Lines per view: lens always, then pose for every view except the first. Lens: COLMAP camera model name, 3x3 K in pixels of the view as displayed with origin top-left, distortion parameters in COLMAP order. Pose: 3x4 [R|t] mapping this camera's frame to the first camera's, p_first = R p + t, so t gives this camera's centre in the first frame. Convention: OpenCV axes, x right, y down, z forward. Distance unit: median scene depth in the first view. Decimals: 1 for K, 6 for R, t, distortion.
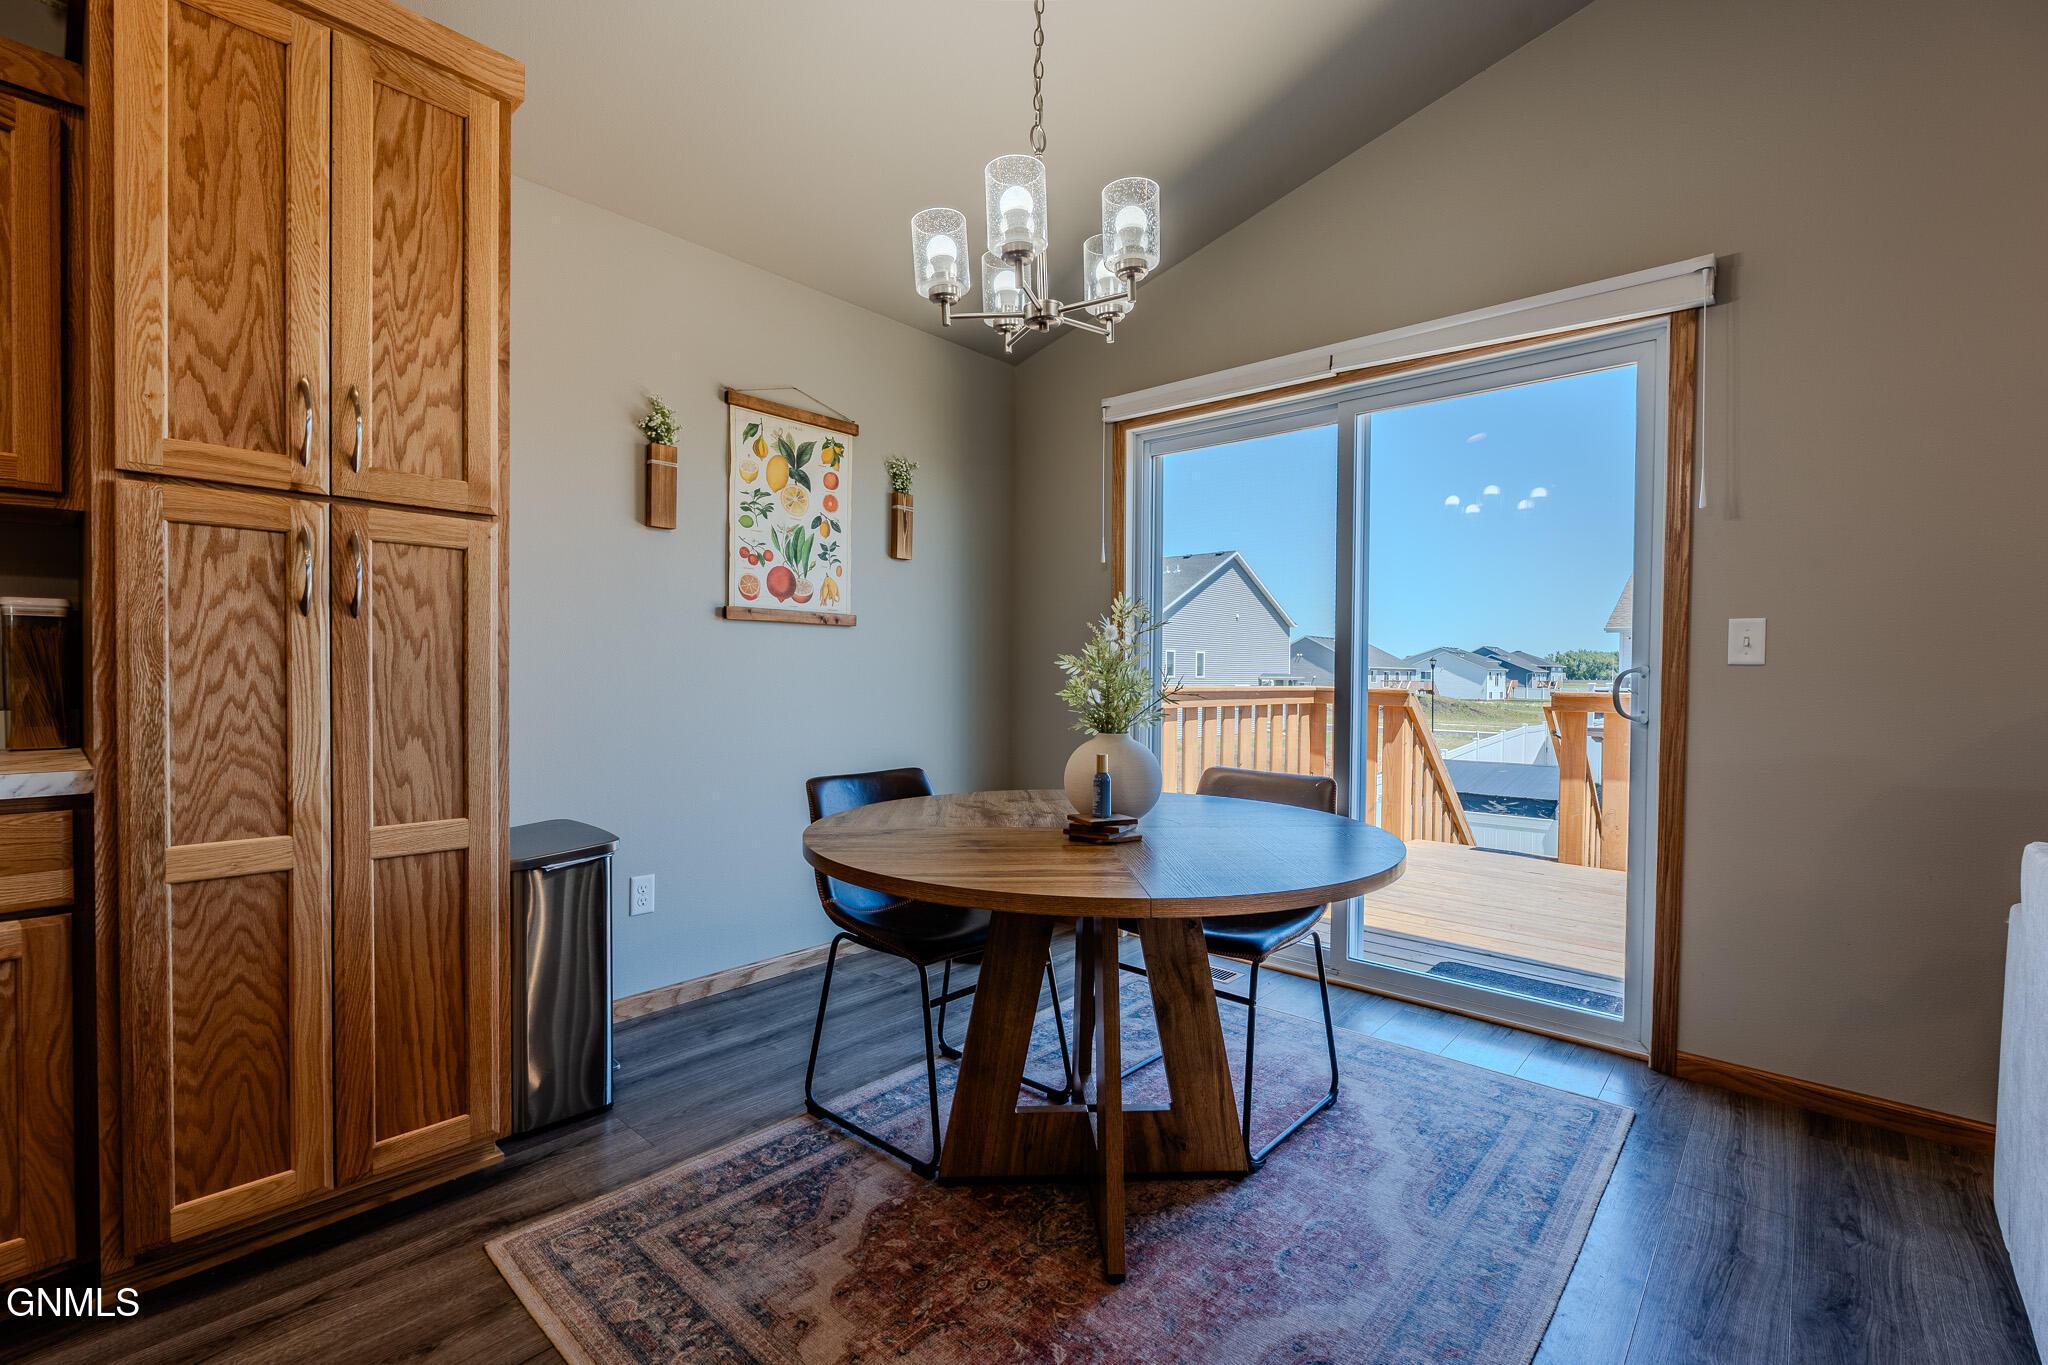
lens RADIAL K [[904.4, 0, 1024.0], [0, 904.4, 682.5], [0, 0, 1]] dist [-0.001798, -0.000422]
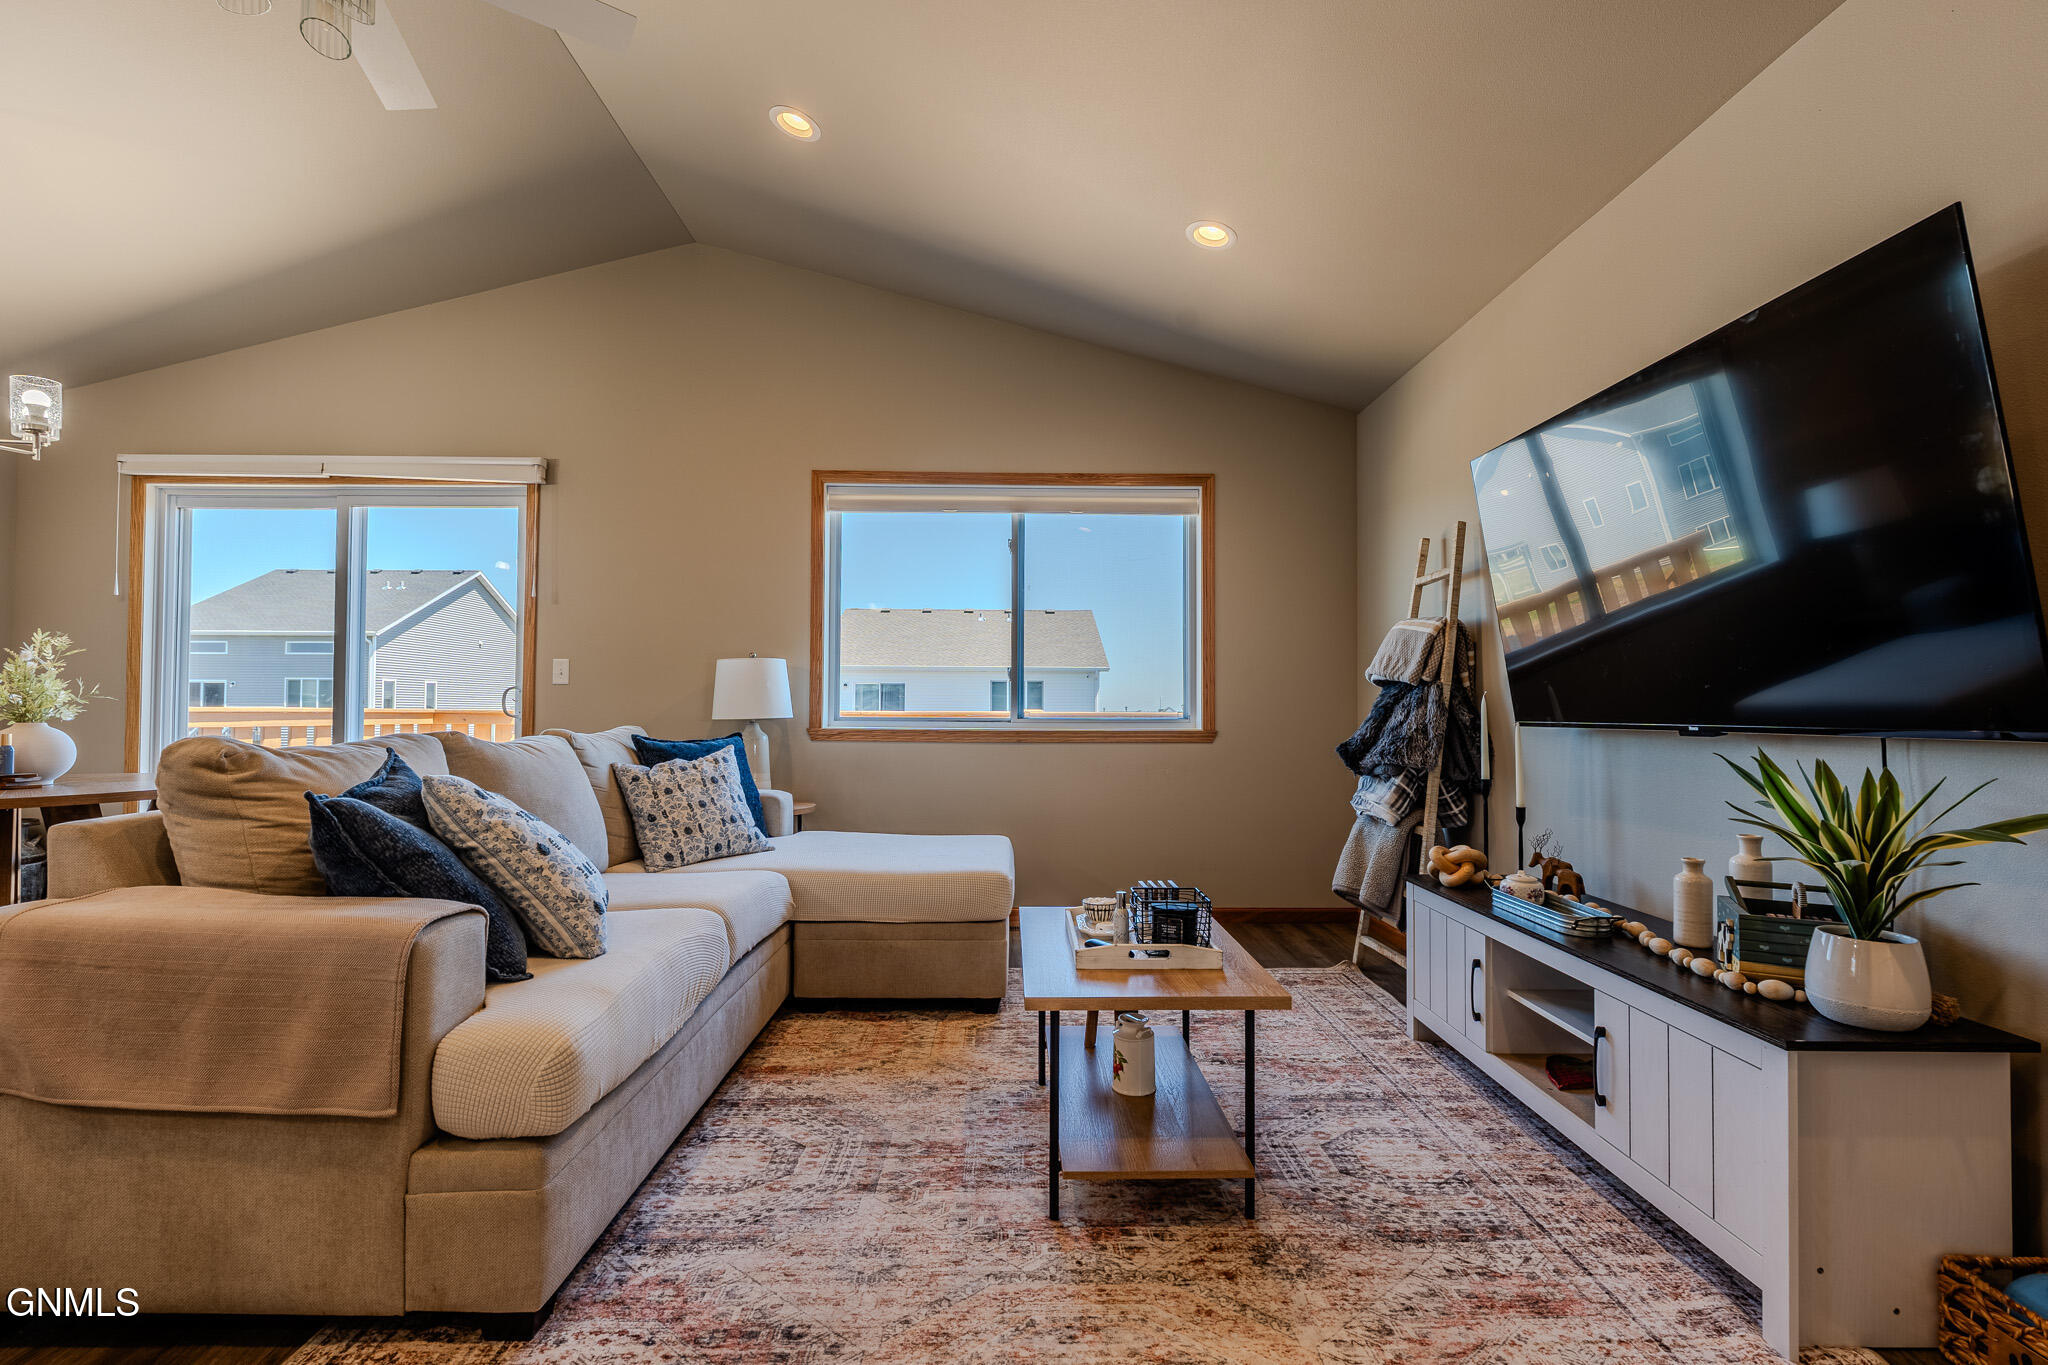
lens RADIAL K [[933.1, 0, 1024.0], [0, 933.1, 682.5], [0, 0, 1]] dist [-0.001224, -0.000052]
pose [[0.739254, 0.011223, 0.673333, 0.167801], [0.013395, 0.999418, -0.031364, 0.036111], [-0.673293, 0.032206, 0.738674, -0.759233]]
